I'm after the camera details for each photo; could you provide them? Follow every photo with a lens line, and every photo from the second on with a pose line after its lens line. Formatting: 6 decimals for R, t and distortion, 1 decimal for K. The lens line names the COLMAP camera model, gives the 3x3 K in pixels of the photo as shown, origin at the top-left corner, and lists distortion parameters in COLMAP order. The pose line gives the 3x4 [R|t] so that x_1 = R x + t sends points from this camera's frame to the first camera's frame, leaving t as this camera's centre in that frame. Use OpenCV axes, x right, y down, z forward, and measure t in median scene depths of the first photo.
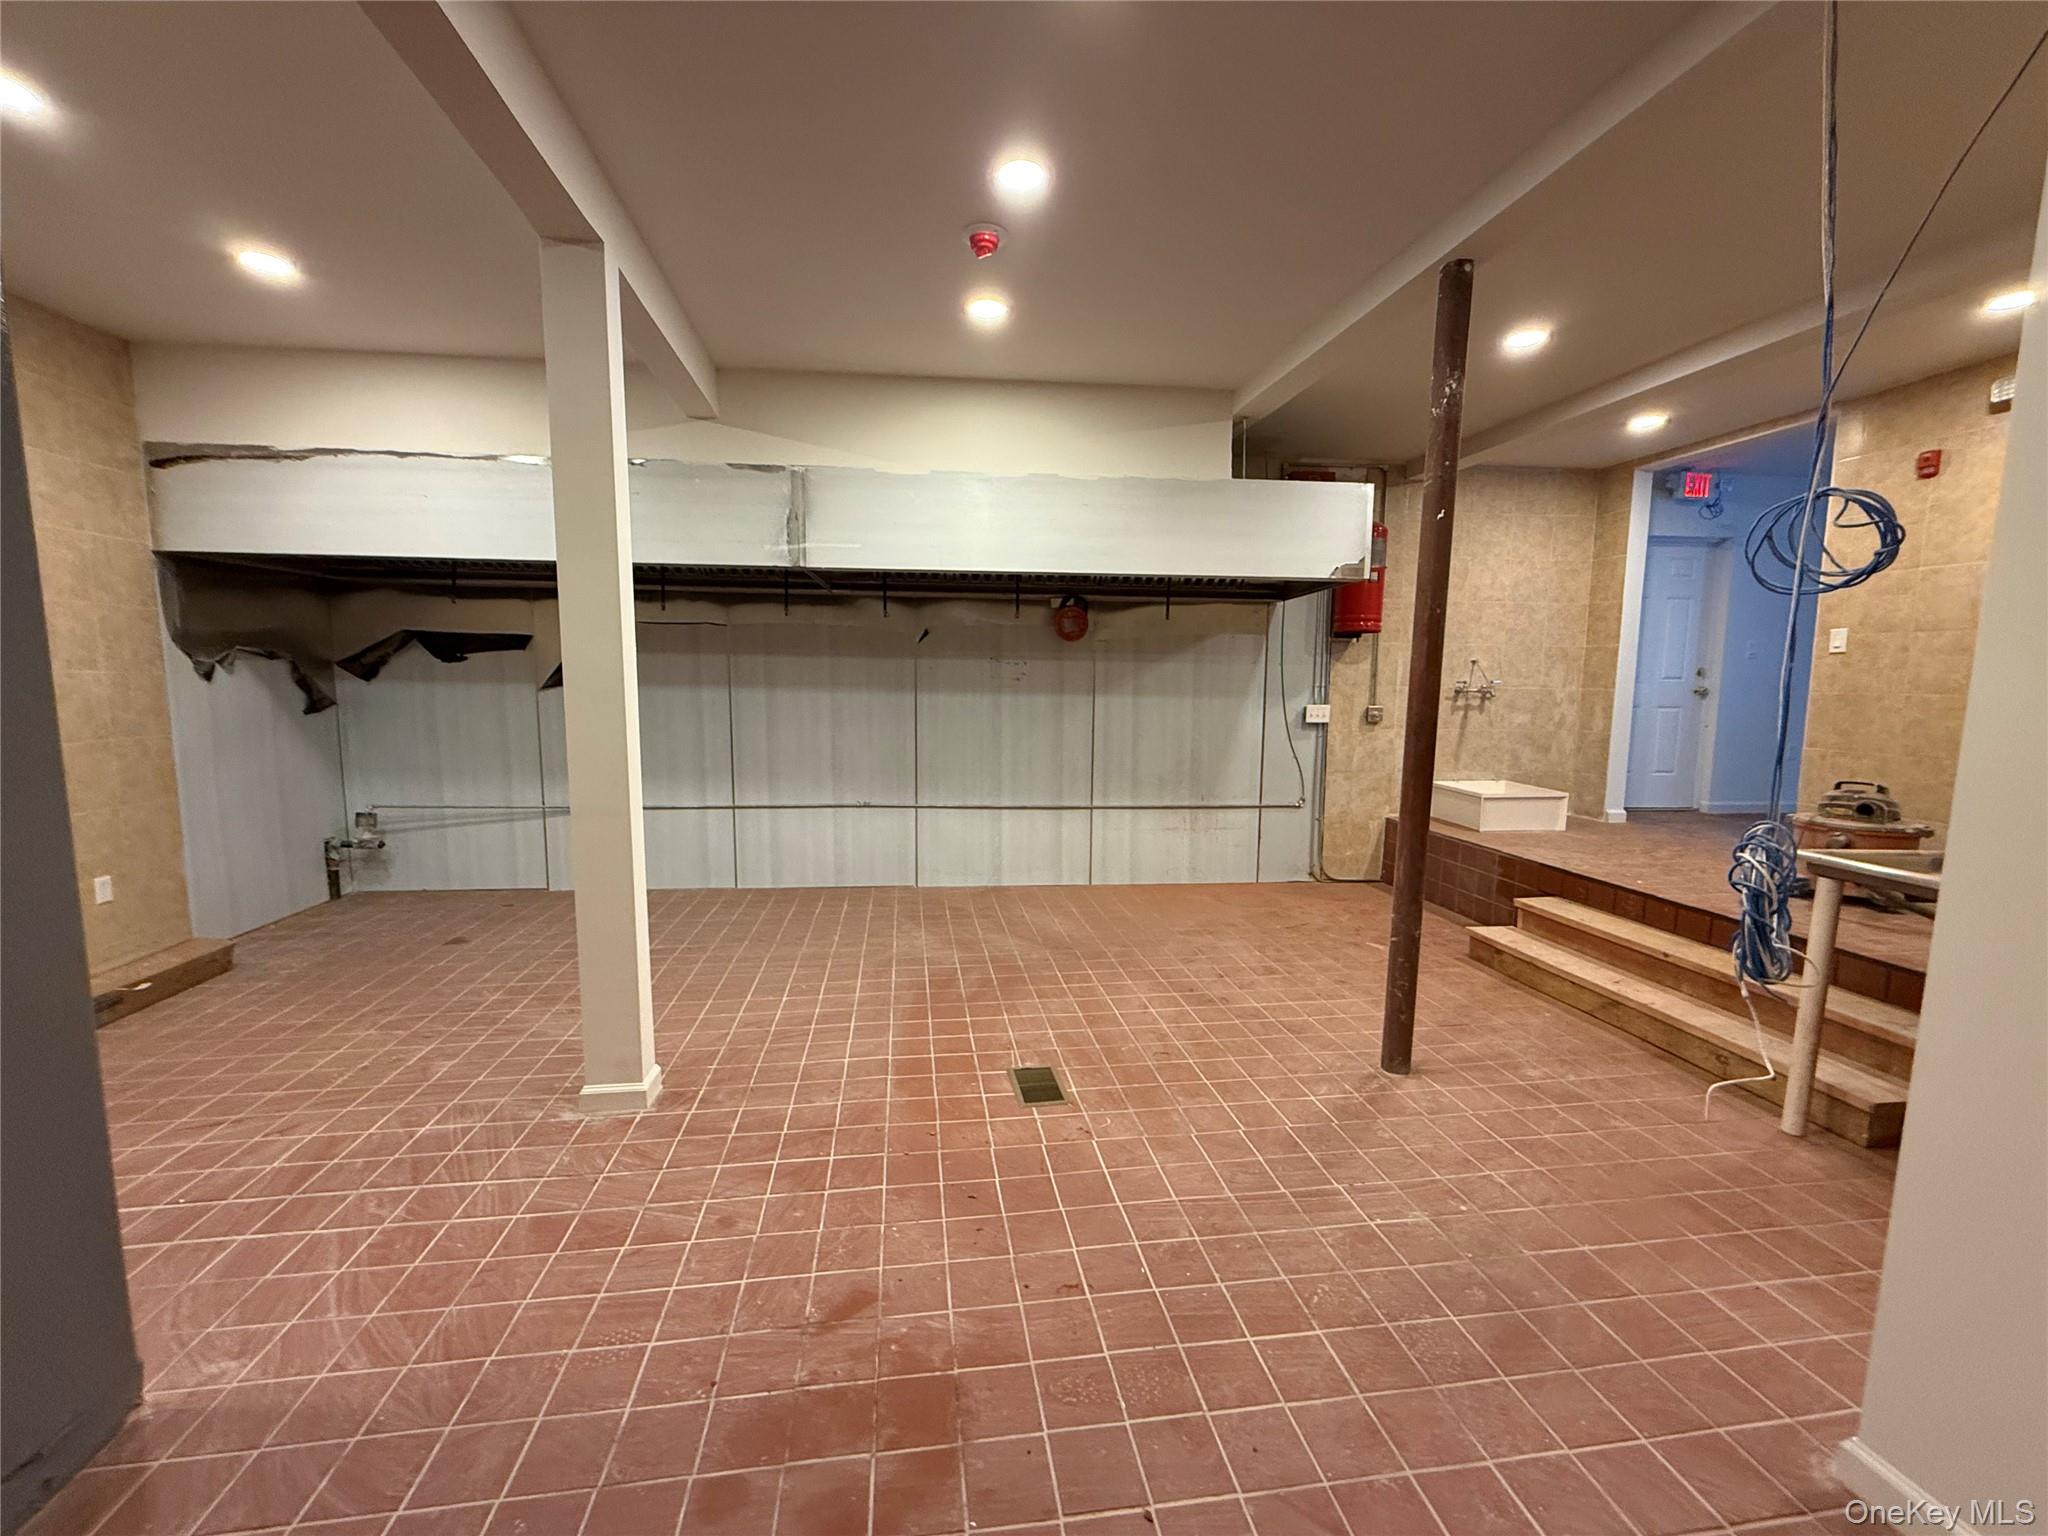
lens RADIAL K [[815.1, 0, 1018.8], [0, 815.1, 771.7], [0, 0, 1]] dist [0.002285, -0.000801]
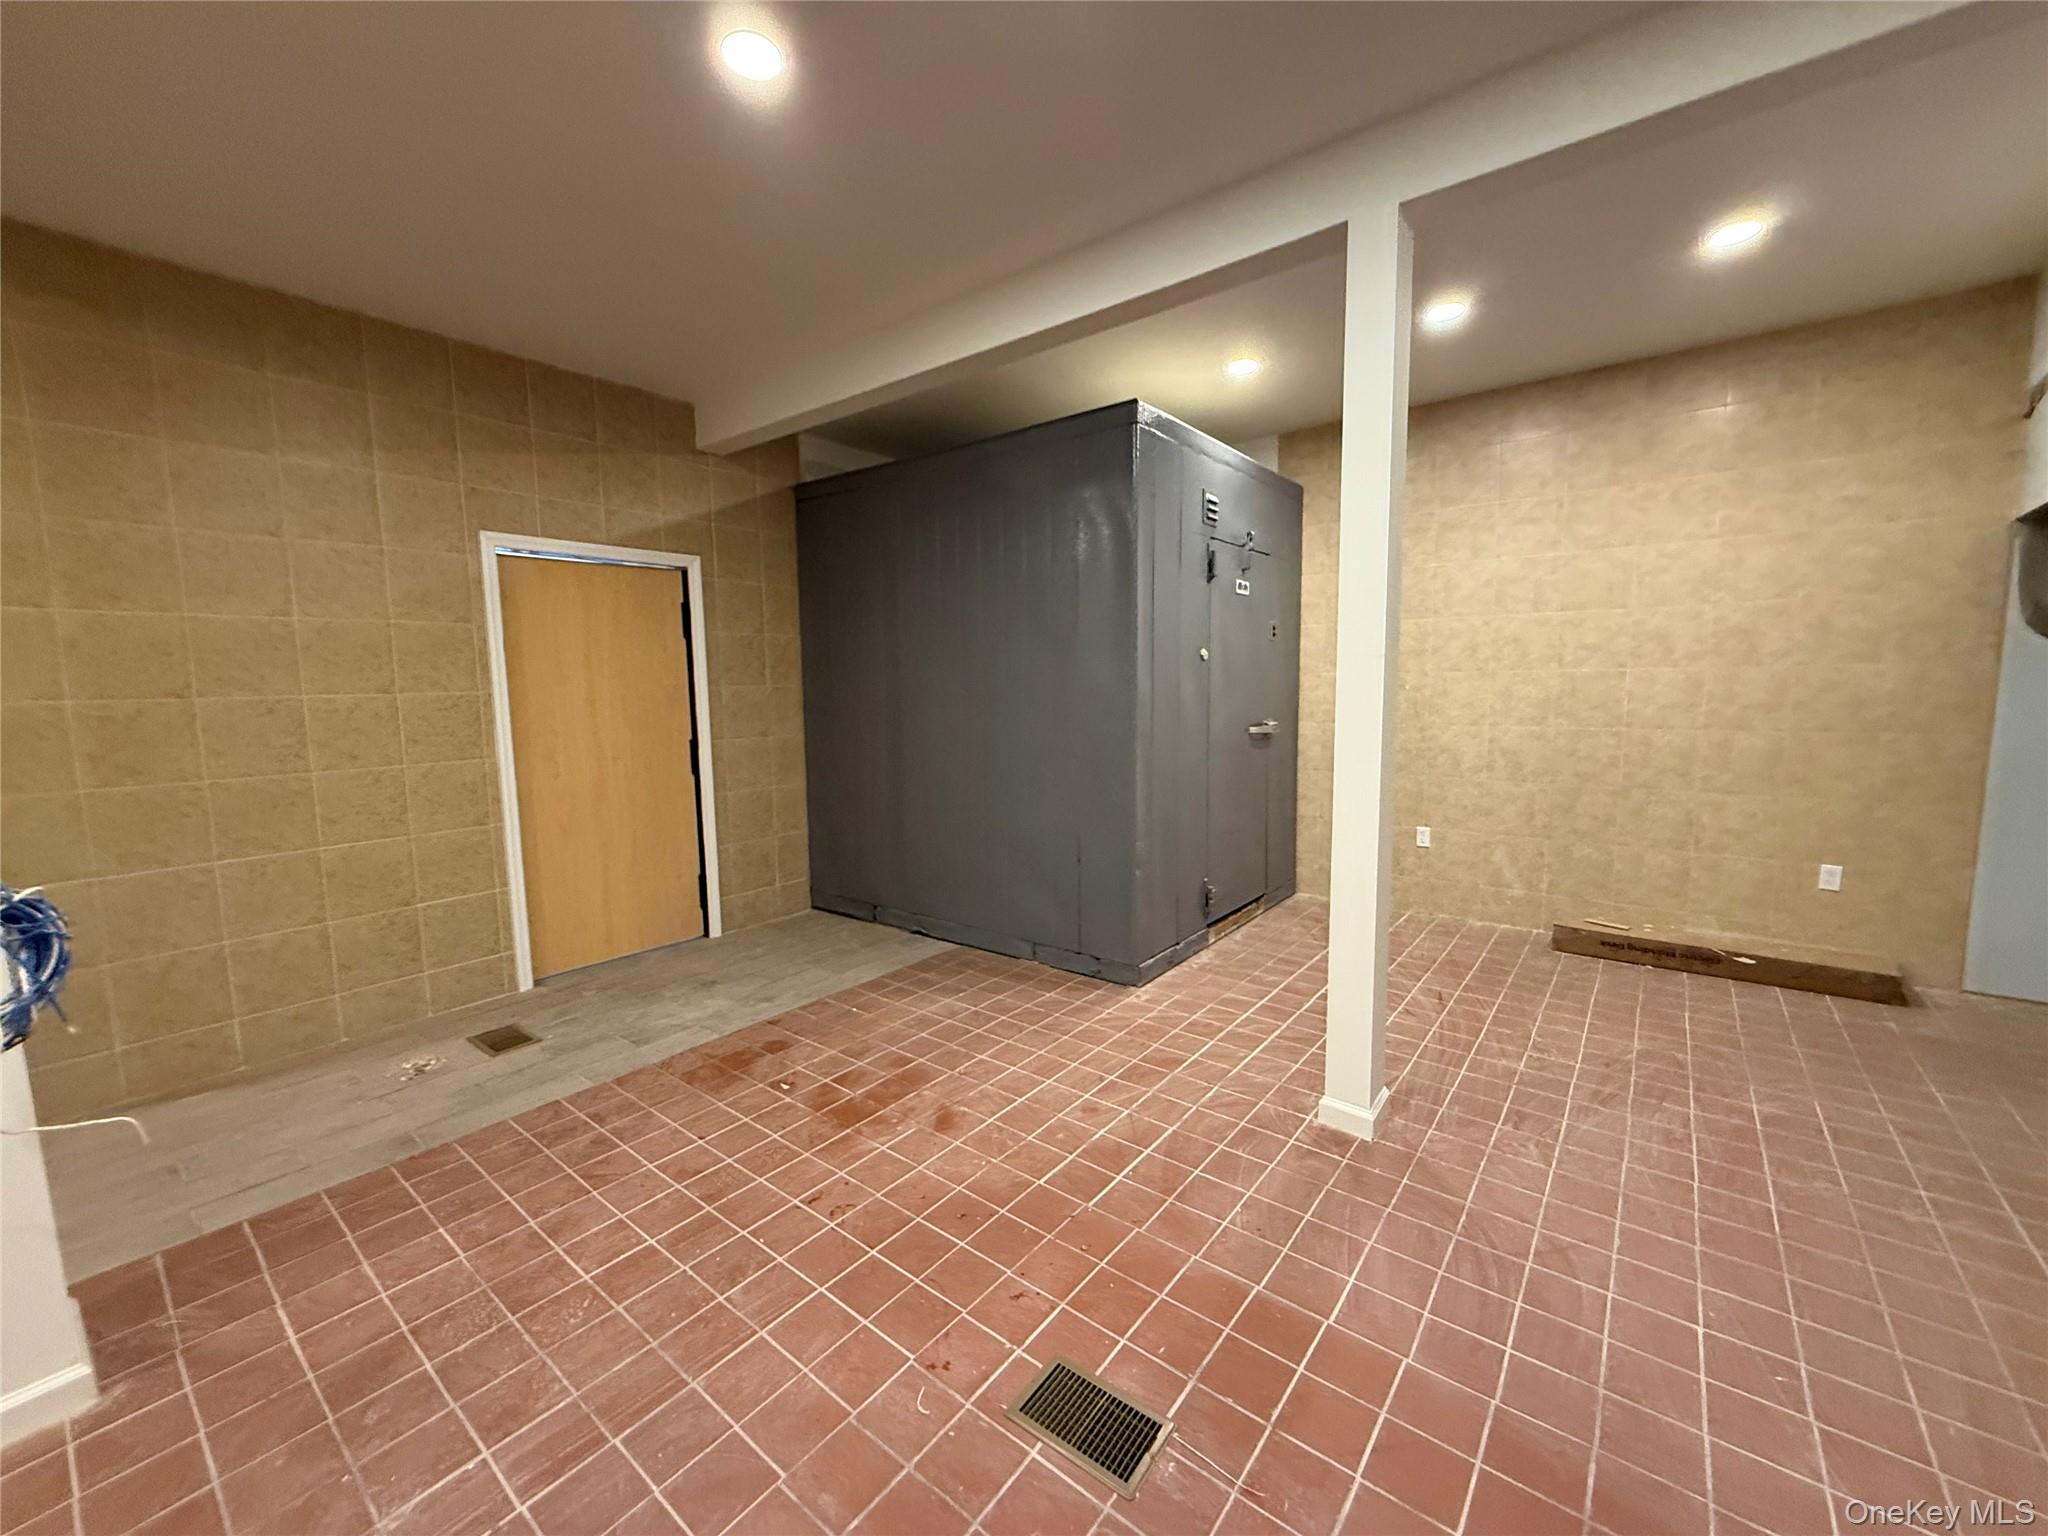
lens RADIAL K [[815.1, 0, 1020.1], [0, 815.1, 772.8], [0, 0, 1]] dist [0.002285, -0.000801]
pose [[-0.730324, 0.080654, -0.678323, 0.459844], [-0.068066, 0.979471, 0.189746, -0.163390], [0.679701, 0.184747, -0.709842, 1.491965]]
